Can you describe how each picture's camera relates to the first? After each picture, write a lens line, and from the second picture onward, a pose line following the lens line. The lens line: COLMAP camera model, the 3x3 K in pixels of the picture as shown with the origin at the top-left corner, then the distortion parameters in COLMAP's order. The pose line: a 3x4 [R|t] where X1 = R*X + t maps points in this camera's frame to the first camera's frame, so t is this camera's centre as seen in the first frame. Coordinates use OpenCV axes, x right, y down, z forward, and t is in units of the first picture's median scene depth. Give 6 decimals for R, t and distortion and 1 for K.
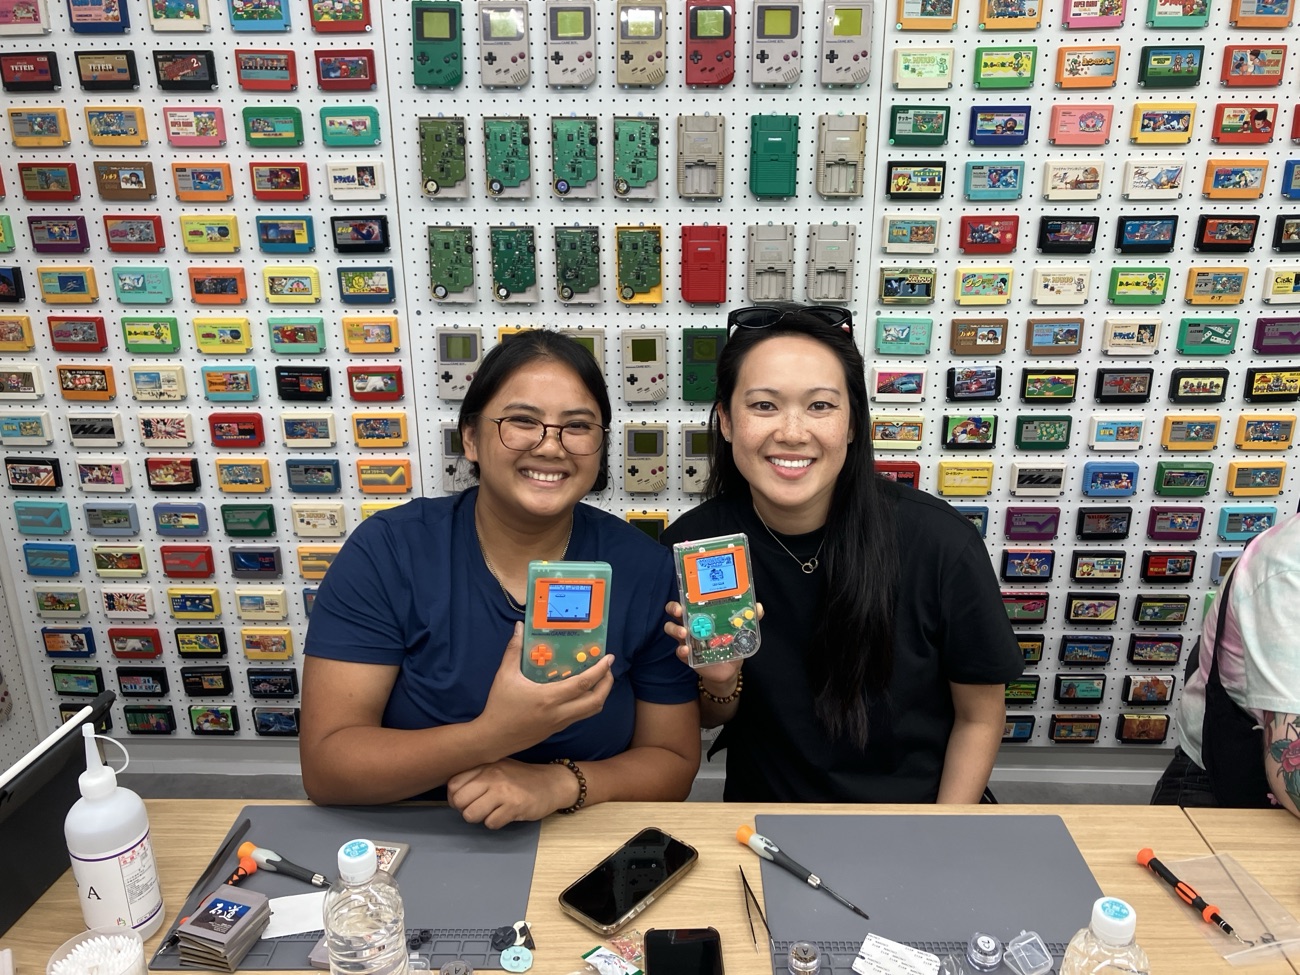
lens RADIAL K [[1081.5, 0, 661.6], [0, 1081.5, 482.0], [0, 0, 1]] dist [0.026026, -0.037210]
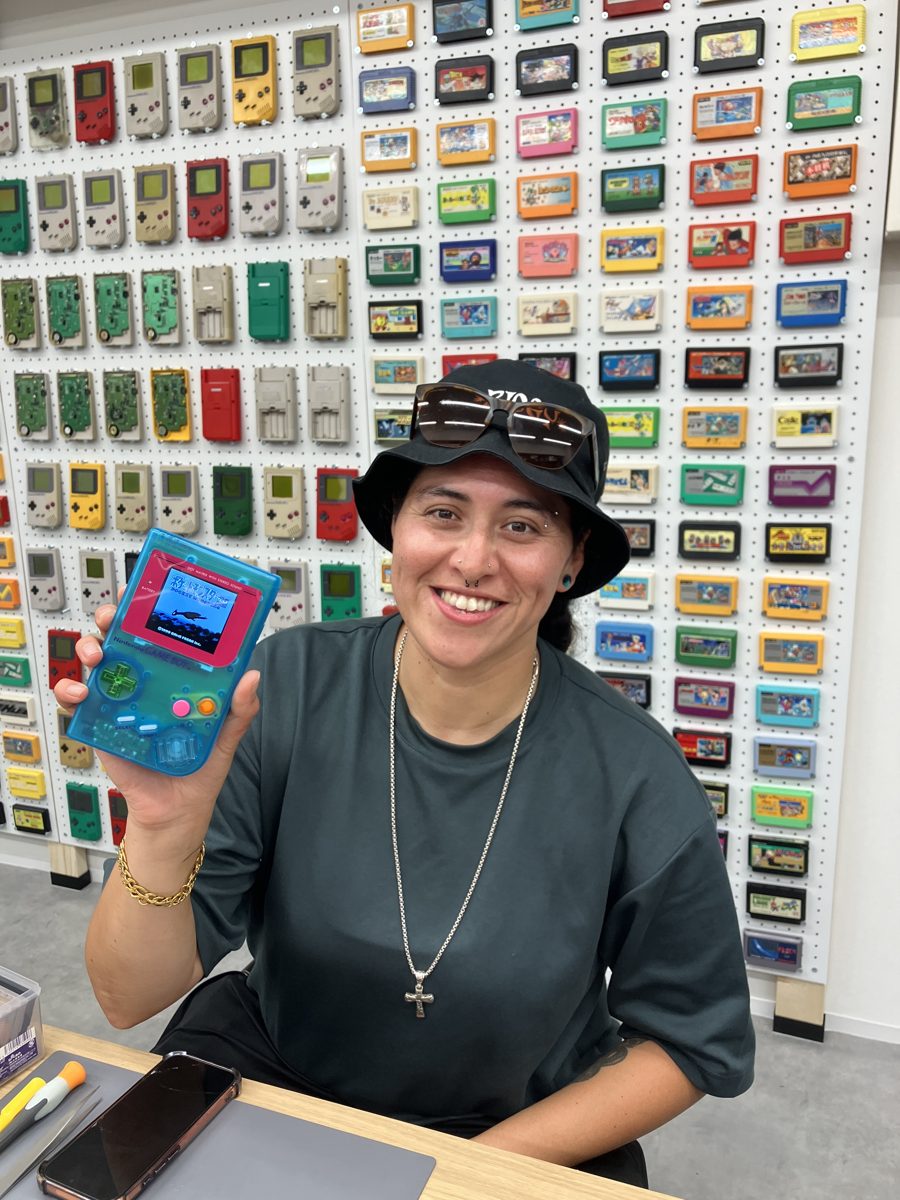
lens RADIAL K [[1021.6, 0, 459.8], [0, 1021.6, 604.7], [0, 0, 1]] dist [-0.000481, -0.005365]
pose [[0.939363, 0.061491, -0.337367, 0.611863], [-0.091166, 0.993170, -0.072821, 0.044885], [0.330585, 0.099162, 0.938552, 0.159377]]
